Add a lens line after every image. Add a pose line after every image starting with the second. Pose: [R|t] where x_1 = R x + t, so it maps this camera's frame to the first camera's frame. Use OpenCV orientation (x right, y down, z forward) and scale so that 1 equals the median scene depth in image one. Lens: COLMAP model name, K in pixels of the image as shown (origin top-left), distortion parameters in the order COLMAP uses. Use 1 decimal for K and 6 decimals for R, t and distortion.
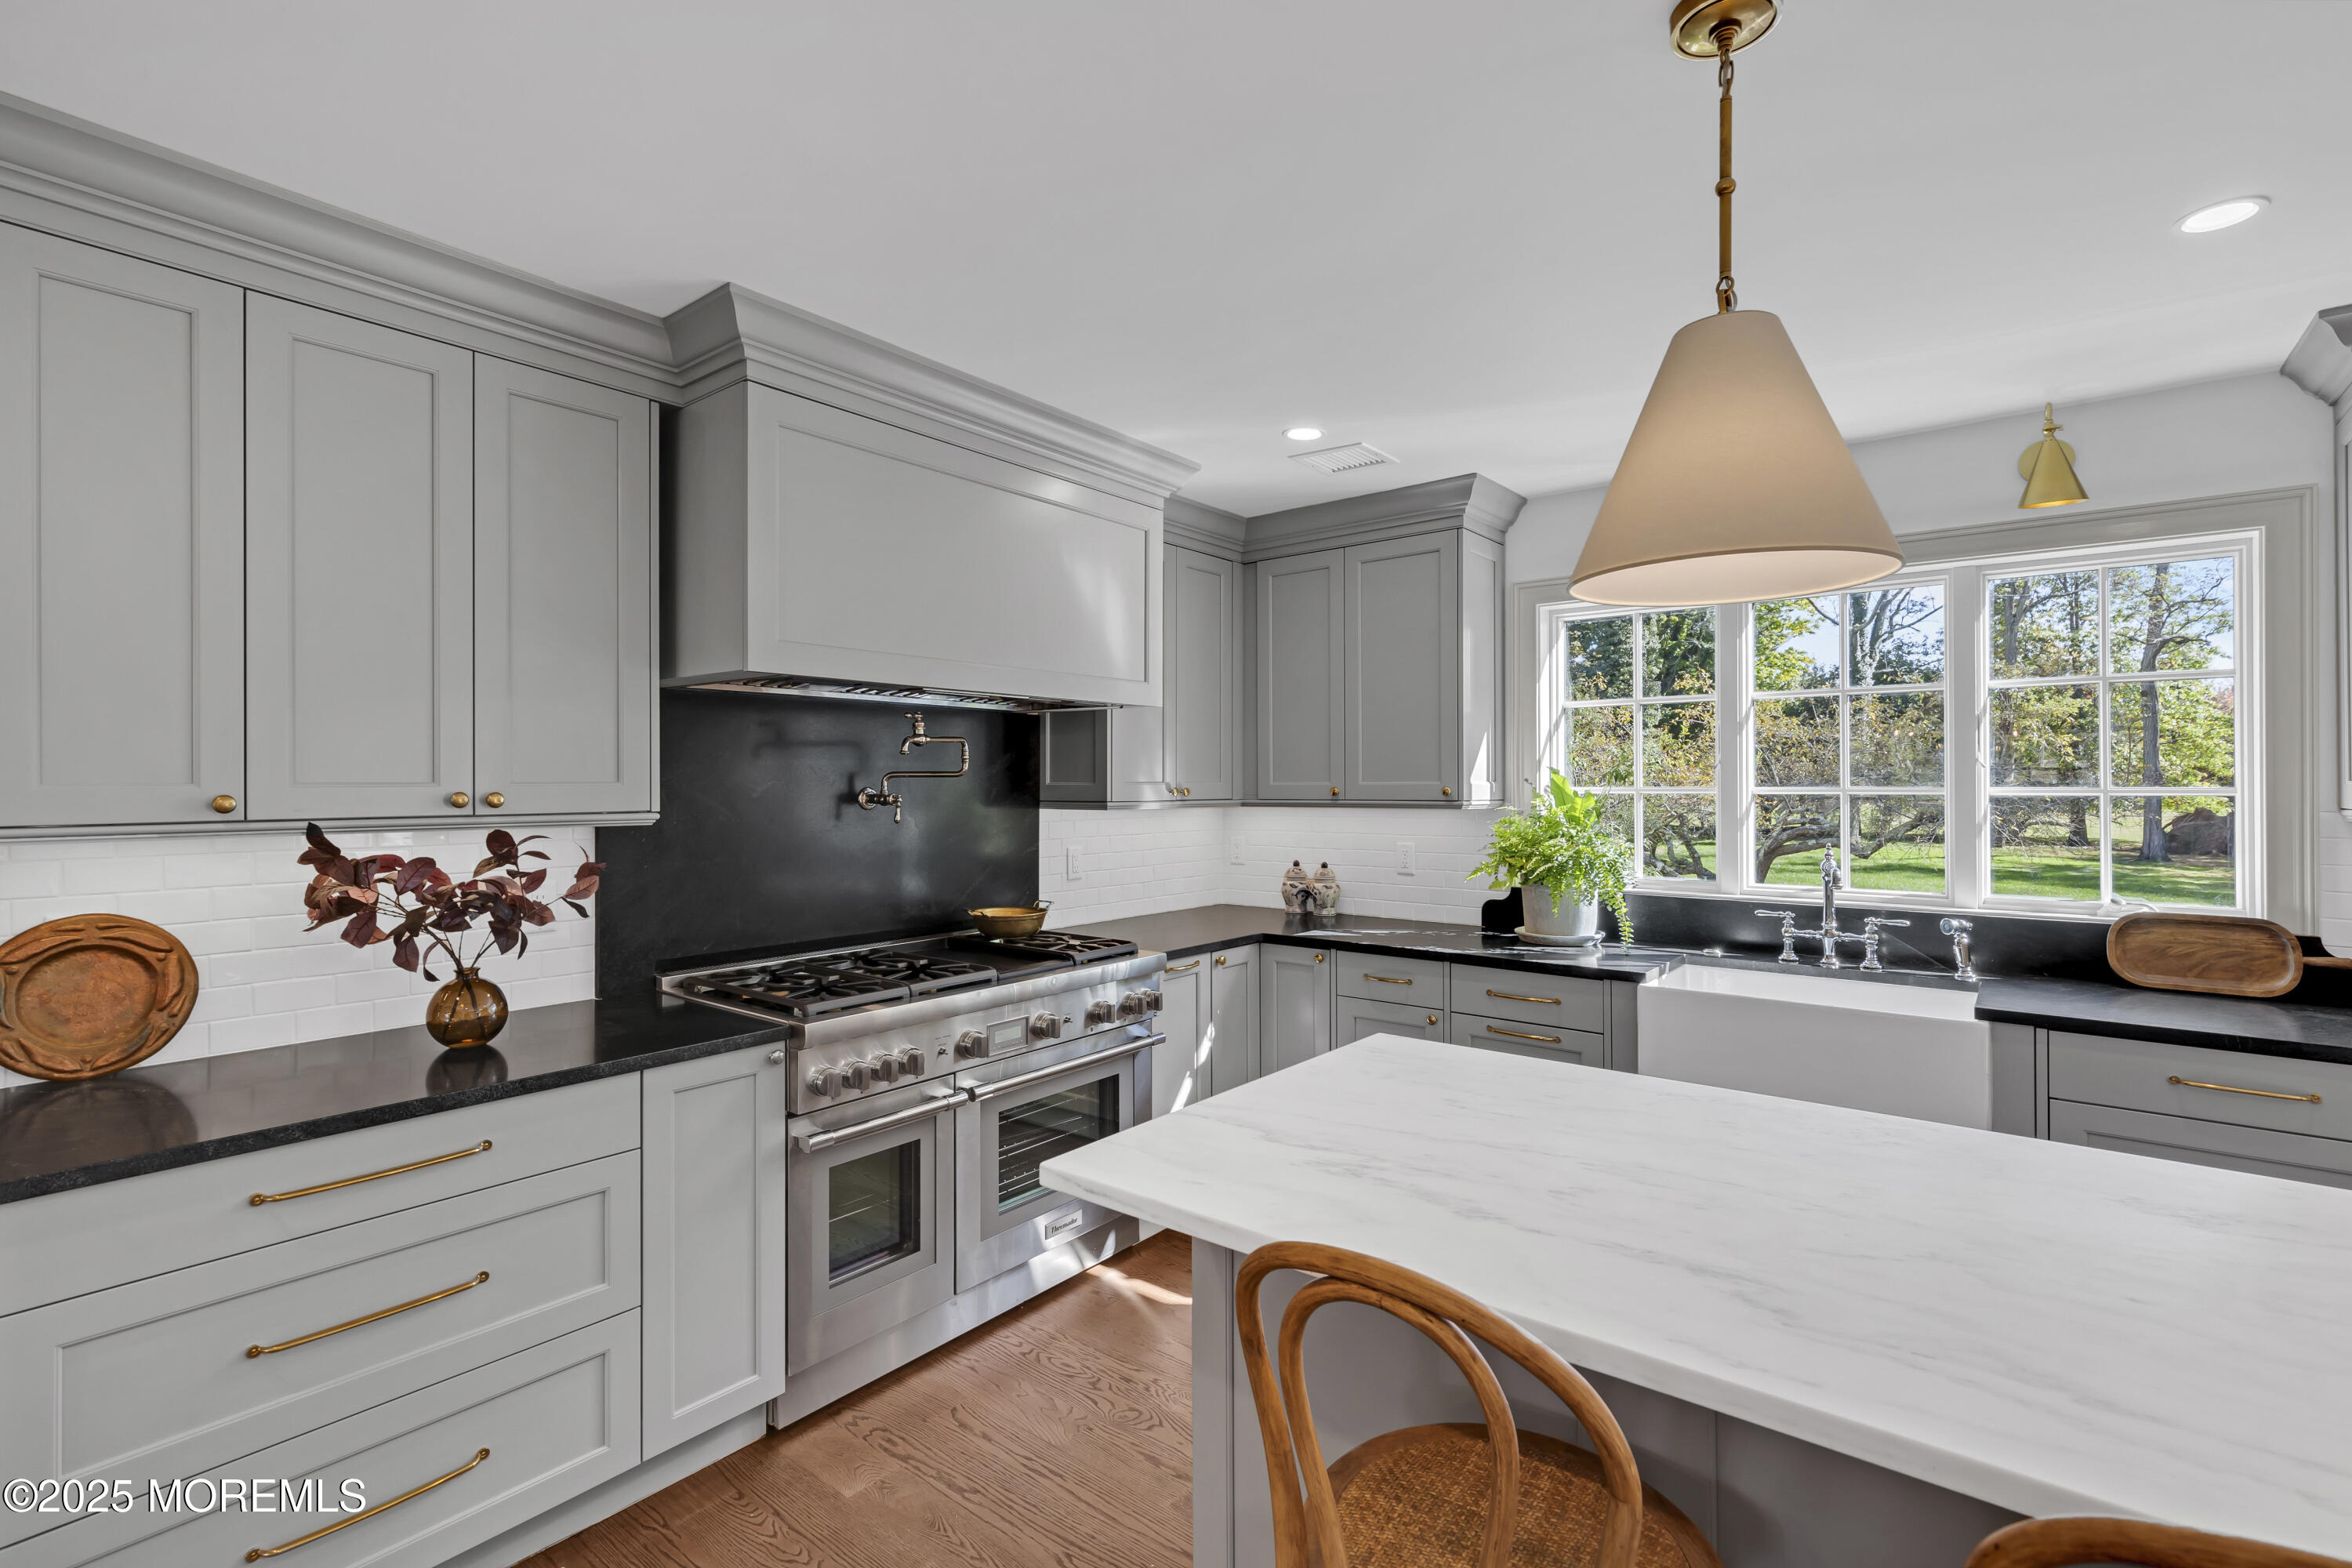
lens RADIAL K [[1051.7, 0, 1173.6], [0, 1051.7, 775.3], [0, 0, 1]] dist [0.006350, -0.000532]
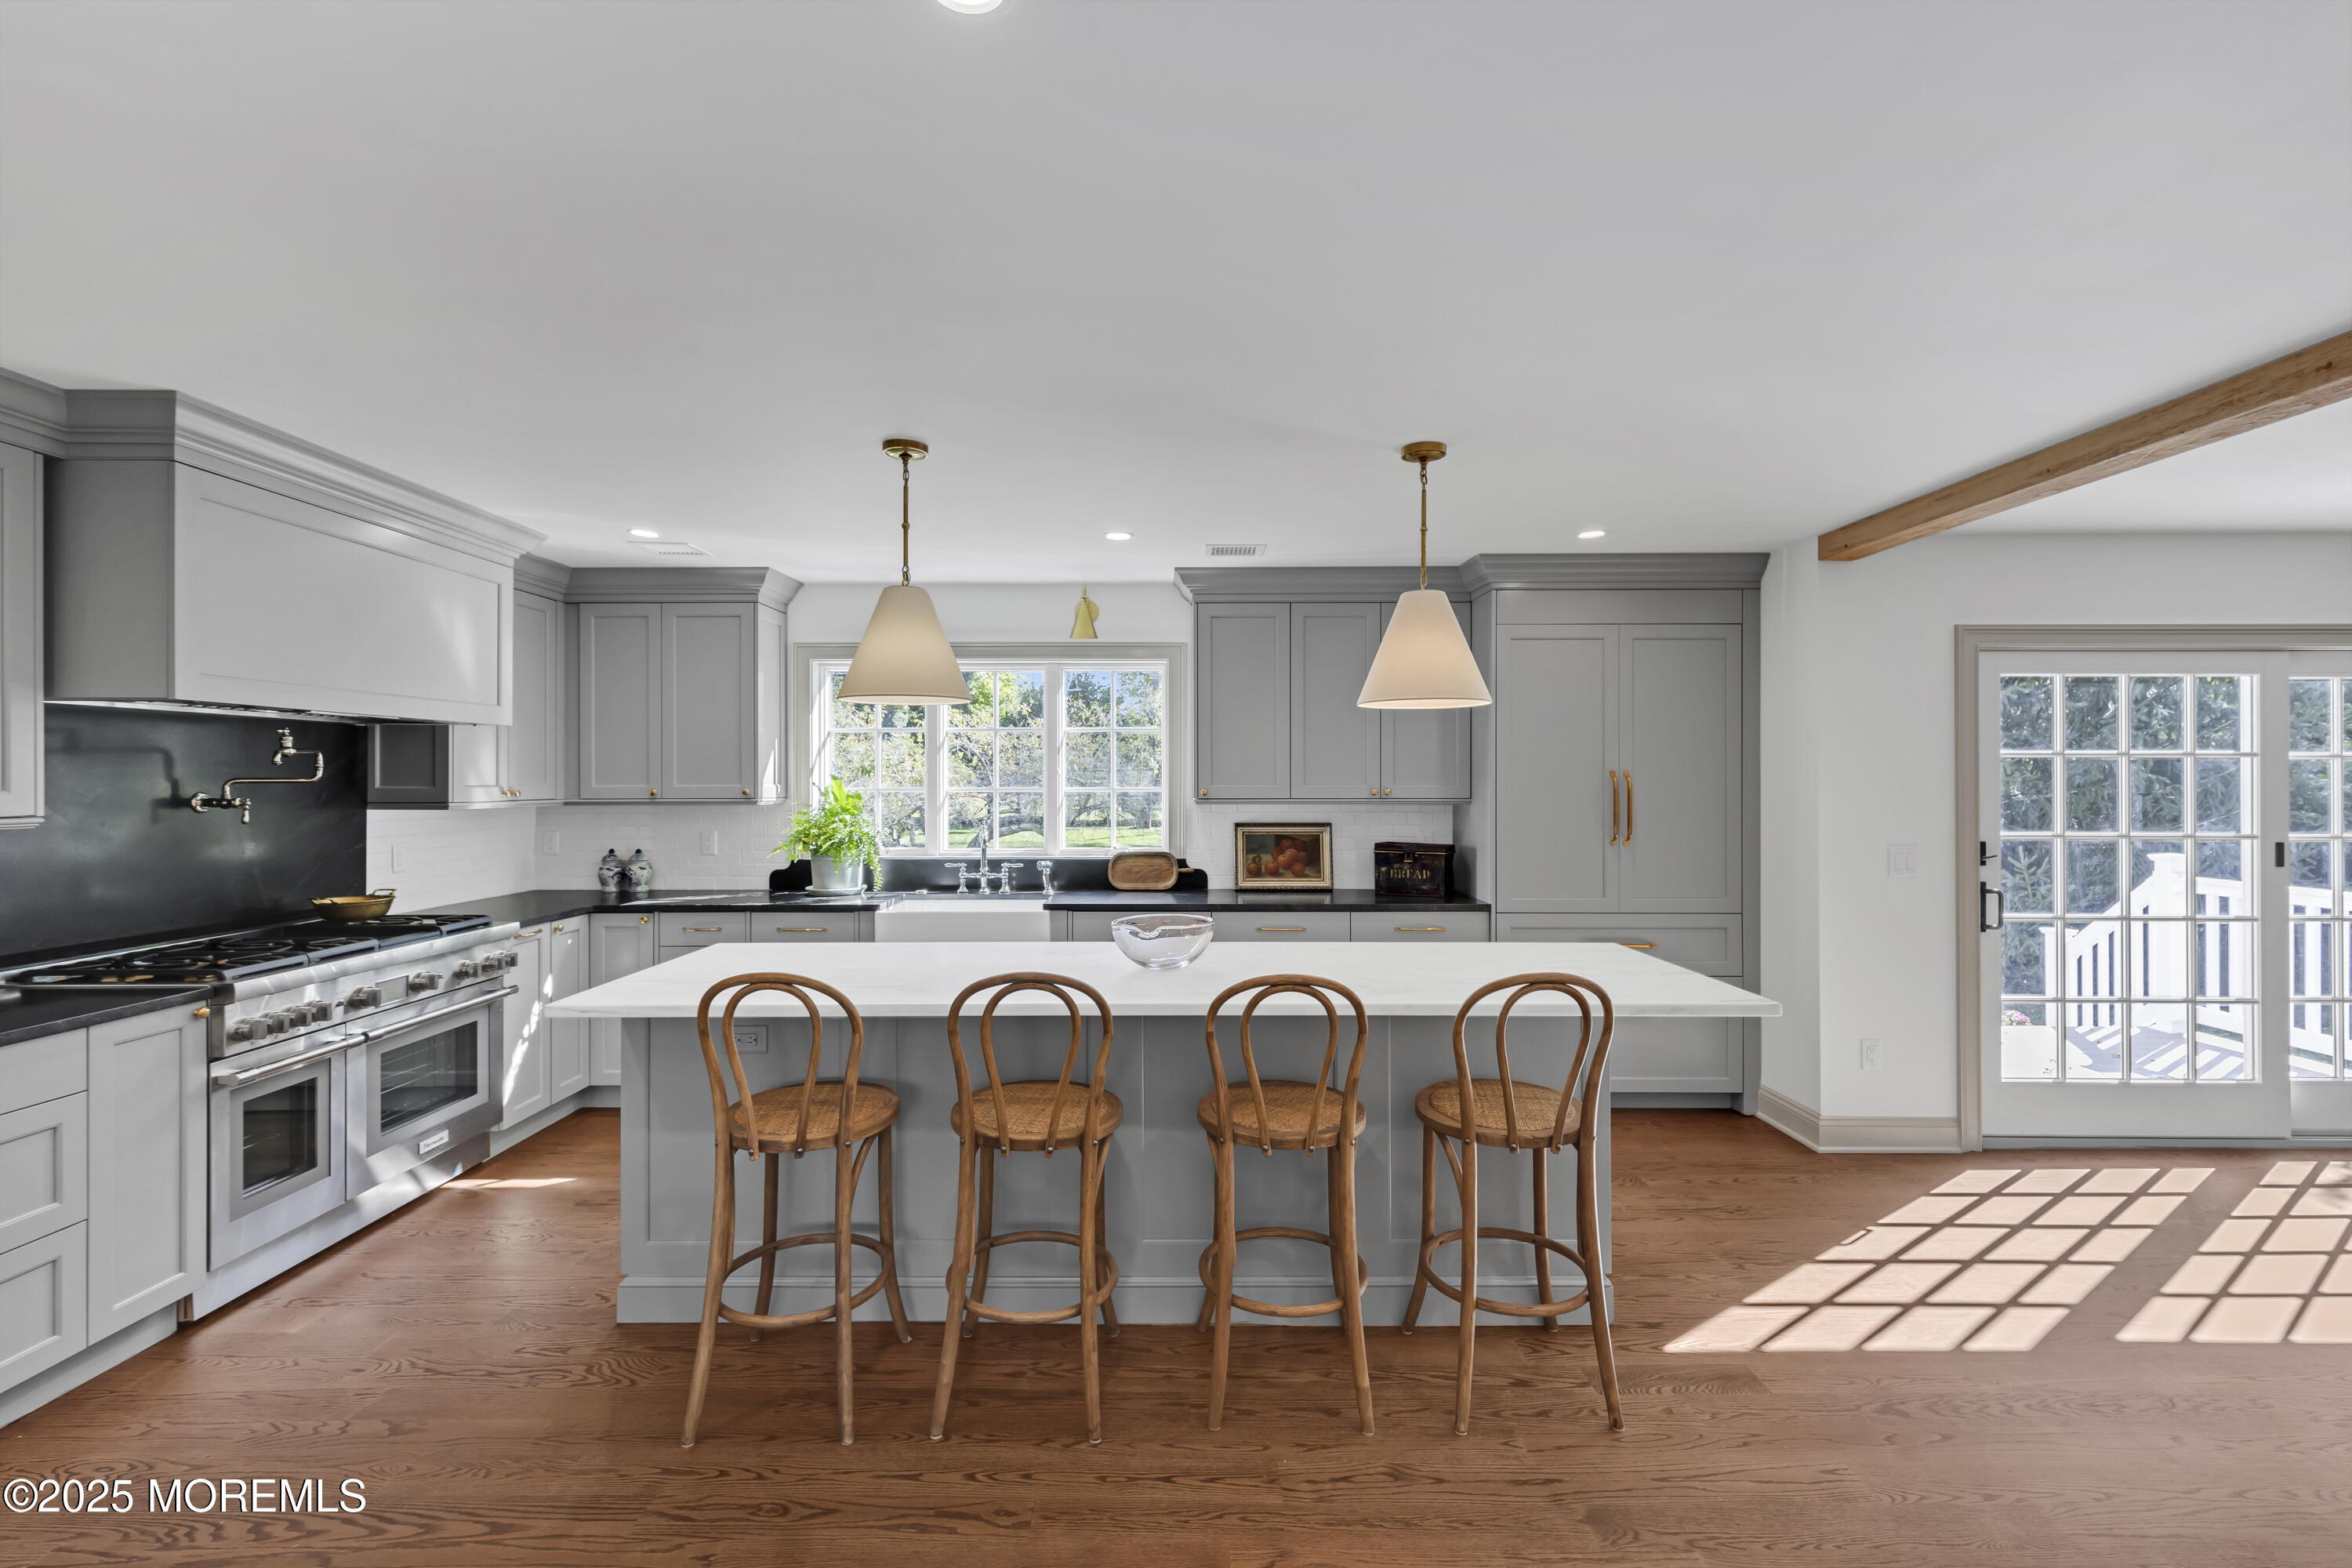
lens RADIAL K [[1051.7, 0, 1173.6], [0, 1051.7, 775.3], [0, 0, 1]] dist [0.006350, -0.000532]
pose [[0.778367, 0.002068, 0.627806, -0.202258], [-0.004007, 0.999991, 0.001675, -0.012851], [-0.627796, -0.003820, 0.778368, -0.507868]]
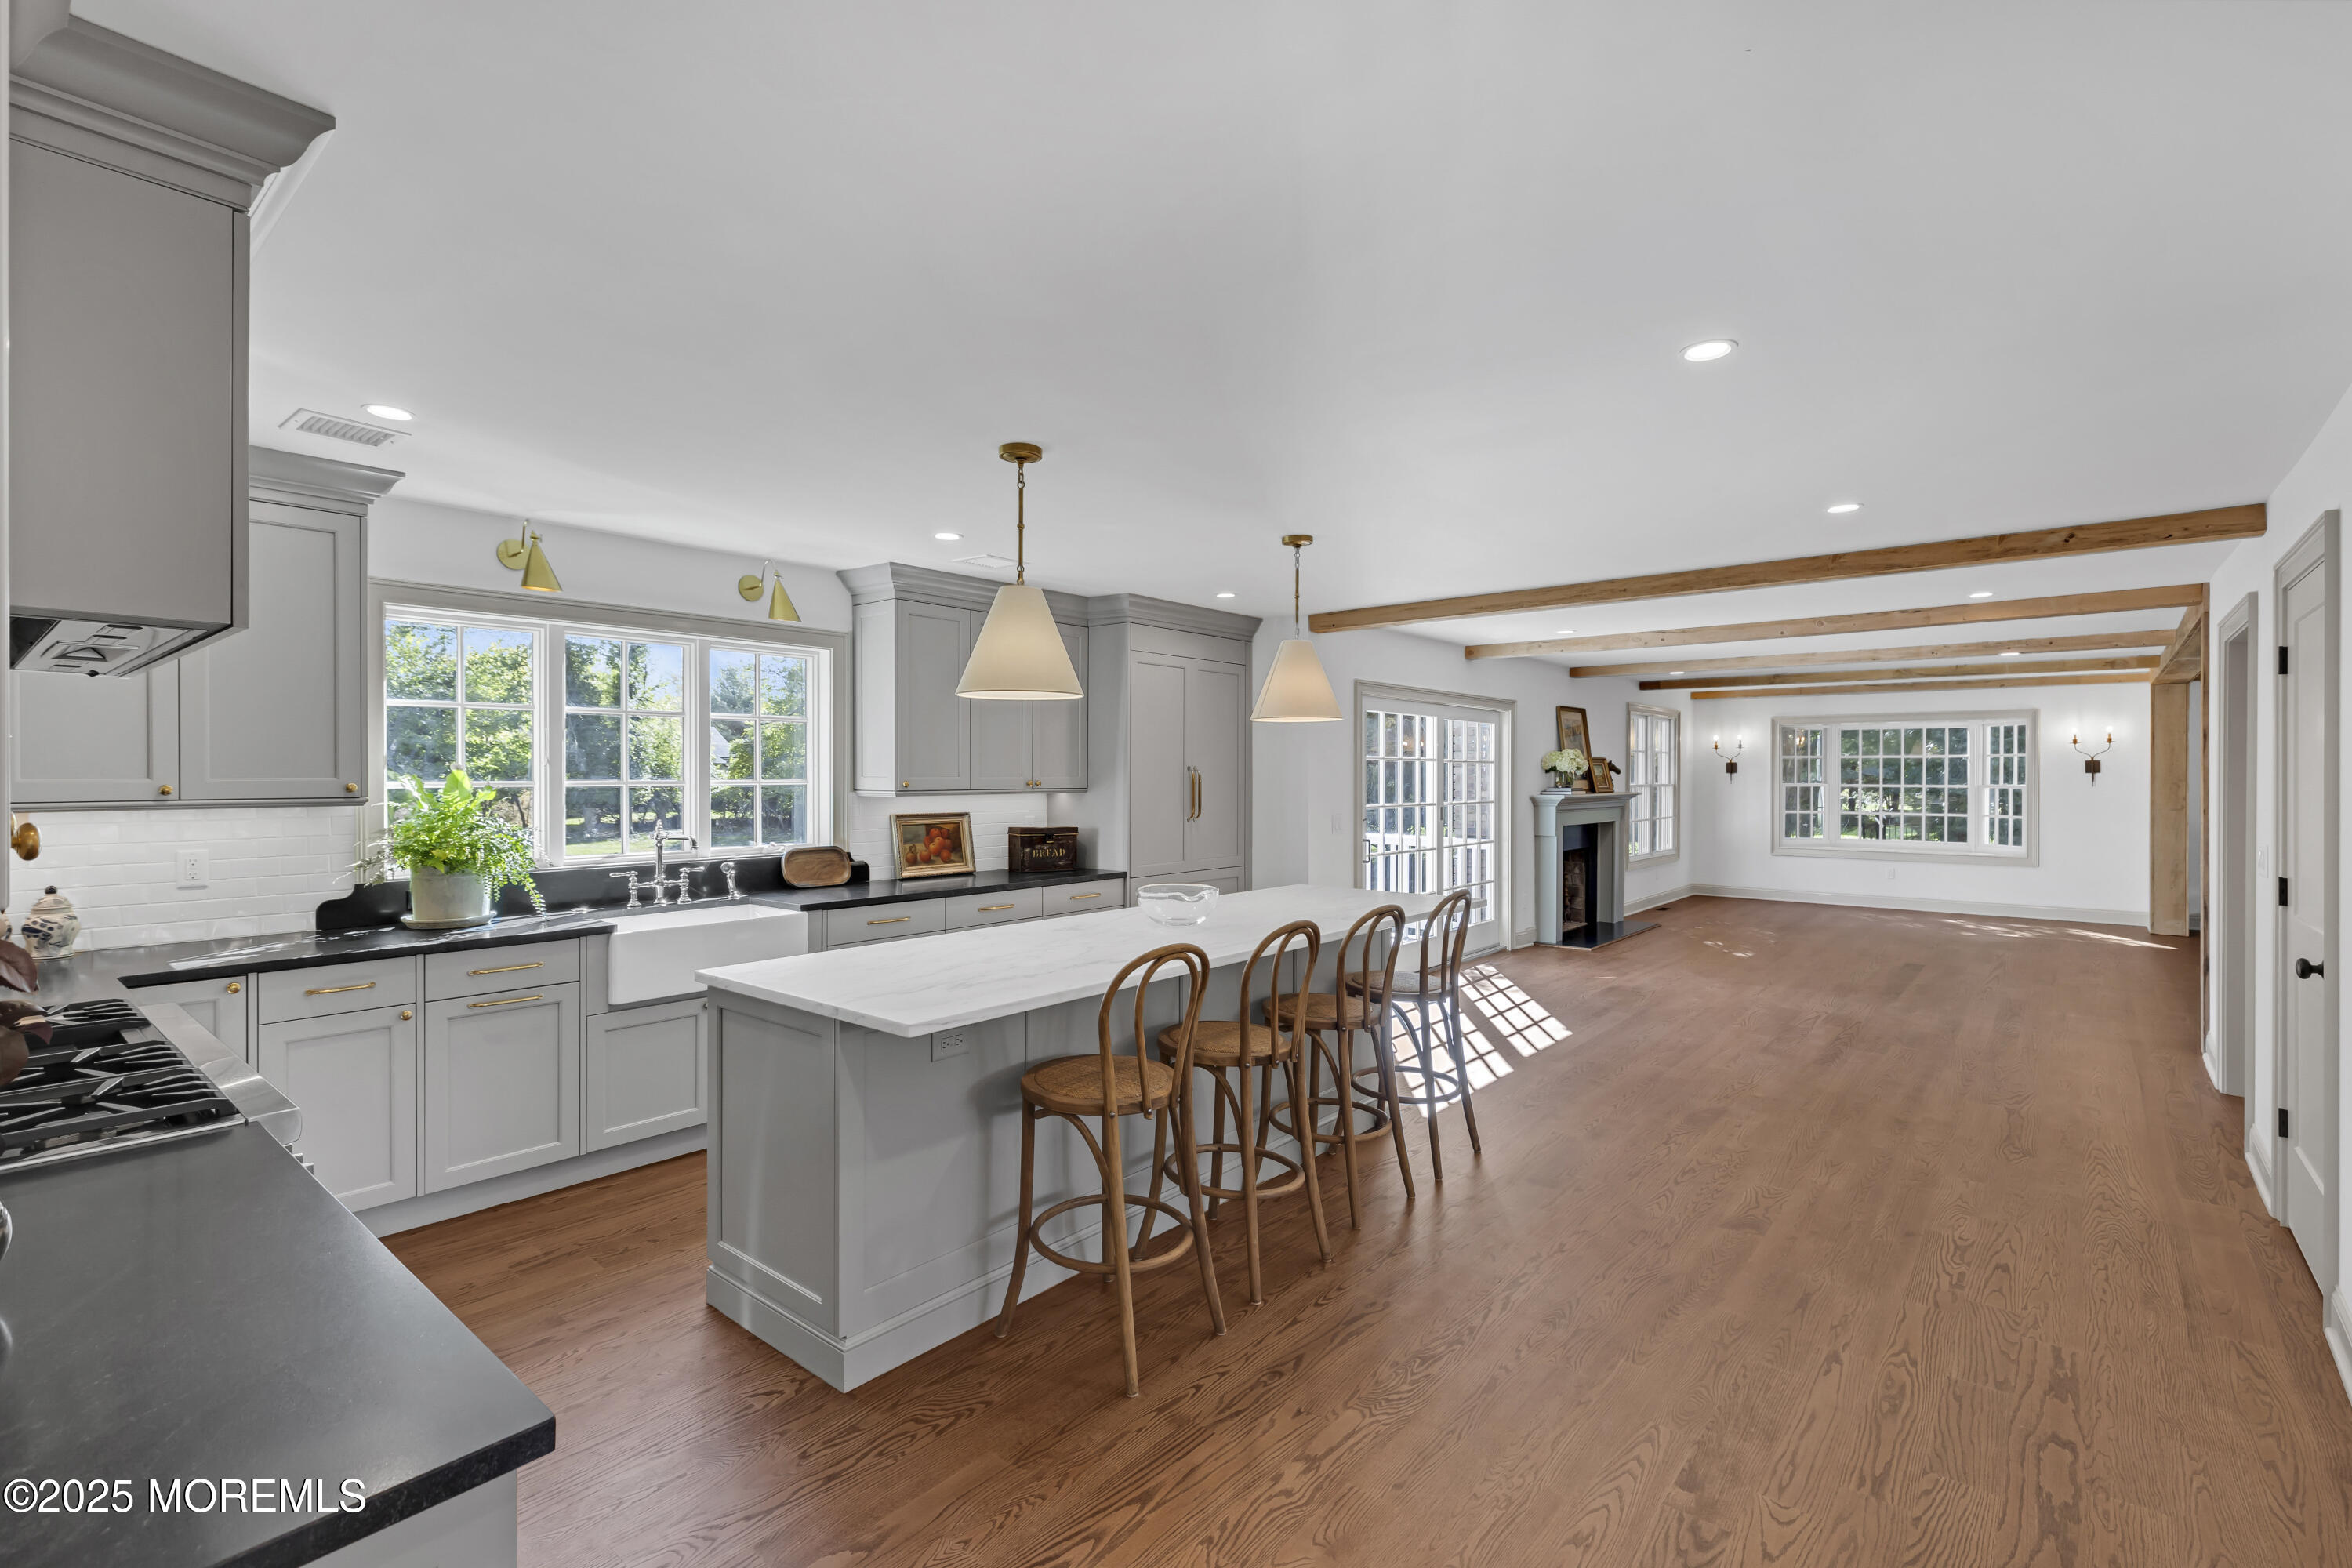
lens RADIAL K [[1055.5, 0, 1176.0], [0, 1055.5, 784.0], [0, 0, 1]] dist [0.011043, 0.000219]
pose [[0.022051, -0.008646, 0.999719, -0.821044], [-0.008250, 0.999927, 0.008830, -0.003521], [-0.999723, -0.008442, 0.021978, 0.267998]]
